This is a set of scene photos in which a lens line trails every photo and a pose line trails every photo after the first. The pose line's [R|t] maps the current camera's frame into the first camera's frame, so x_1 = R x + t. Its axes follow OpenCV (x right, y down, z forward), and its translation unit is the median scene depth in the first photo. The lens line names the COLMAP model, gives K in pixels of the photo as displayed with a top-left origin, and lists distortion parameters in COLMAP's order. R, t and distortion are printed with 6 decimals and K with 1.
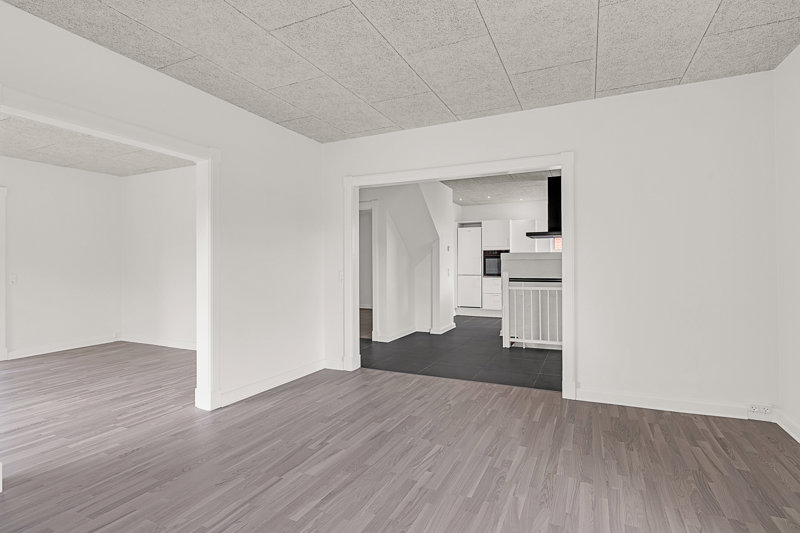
lens RADIAL K [[395.0, 0, 400.0], [0, 395.0, 266.5], [0, 0, 1]] dist [-0.001590, -0.000611]
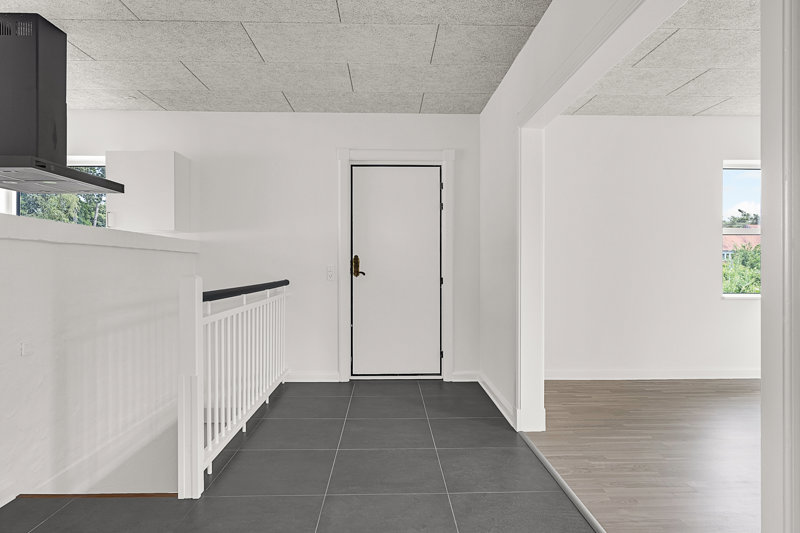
lens RADIAL K [[499.7, 0, 400.0], [0, 499.7, 266.5], [0, 0, 1]] dist [-0.000491, -0.000862]
pose [[-0.455236, -0.002828, 0.890366, -0.329276], [0.002716, 0.999986, 0.004565, 0.005293], [-0.890367, 0.004496, -0.455222, 1.692038]]
